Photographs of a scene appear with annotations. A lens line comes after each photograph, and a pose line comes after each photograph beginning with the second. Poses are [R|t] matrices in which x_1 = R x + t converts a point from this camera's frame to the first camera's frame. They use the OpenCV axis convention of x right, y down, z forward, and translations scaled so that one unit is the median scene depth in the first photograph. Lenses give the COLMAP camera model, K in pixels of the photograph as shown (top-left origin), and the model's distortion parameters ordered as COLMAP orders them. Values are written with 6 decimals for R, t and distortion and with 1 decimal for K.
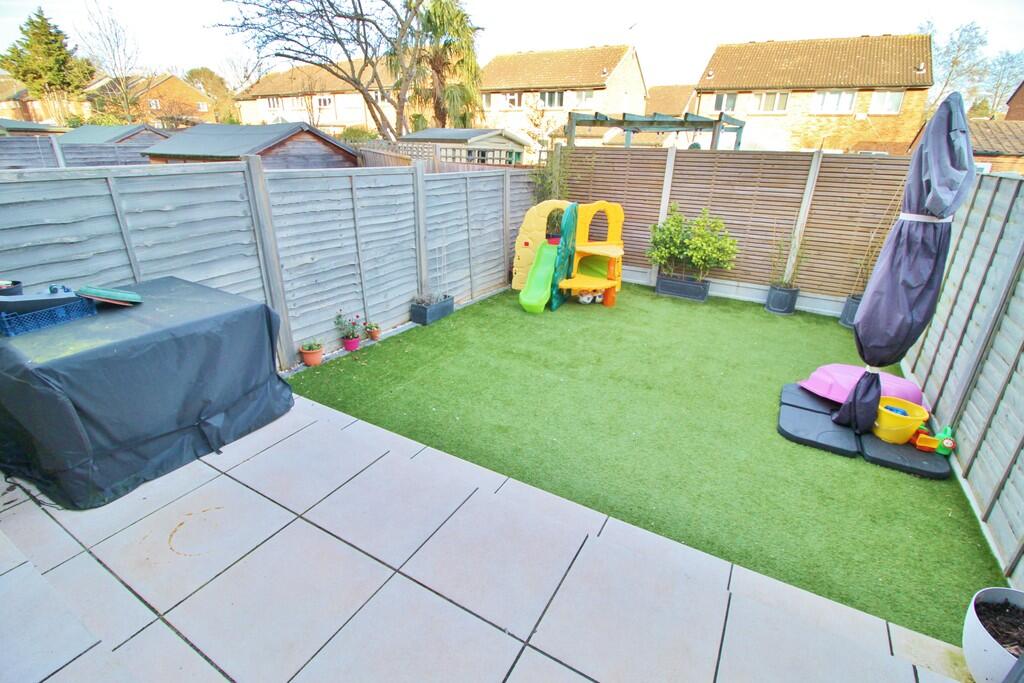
lens RADIAL K [[487.3, 0, 512.0], [0, 487.3, 341.5], [0, 0, 1]] dist [-0.023402, -0.000699]
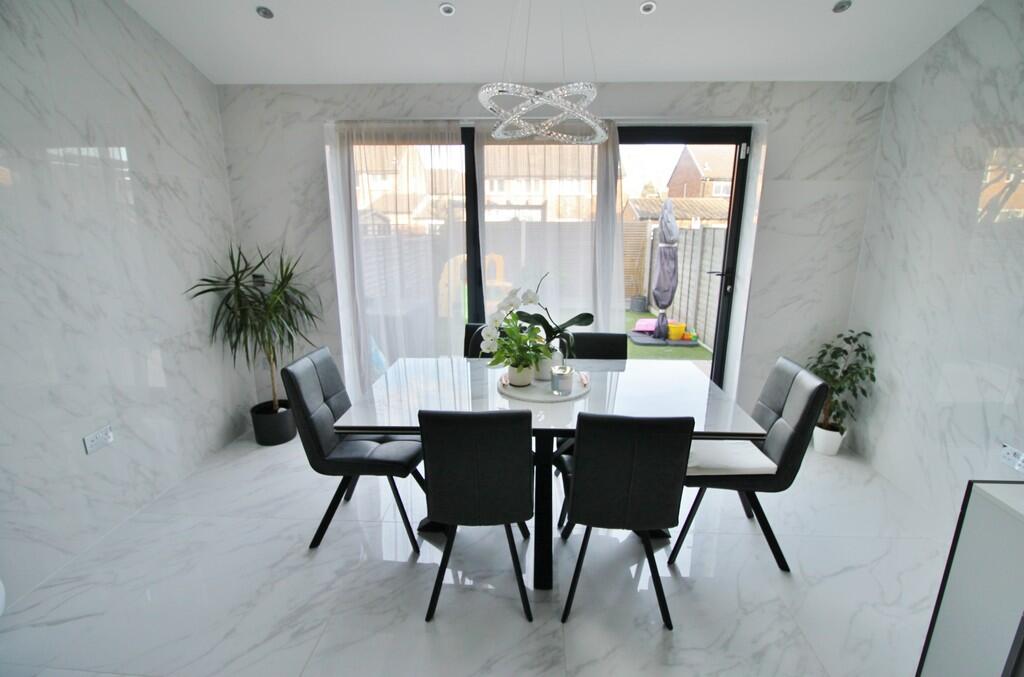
lens RADIAL K [[514.6, 0, 512.0], [0, 514.6, 338.5], [0, 0, 1]] dist [-0.000579, -0.000445]
pose [[0.884578, -0.116465, 0.451617, -1.070707], [0.185060, 0.976477, -0.110658, 0.346696], [-0.428106, 0.181461, 0.885323, -0.894516]]
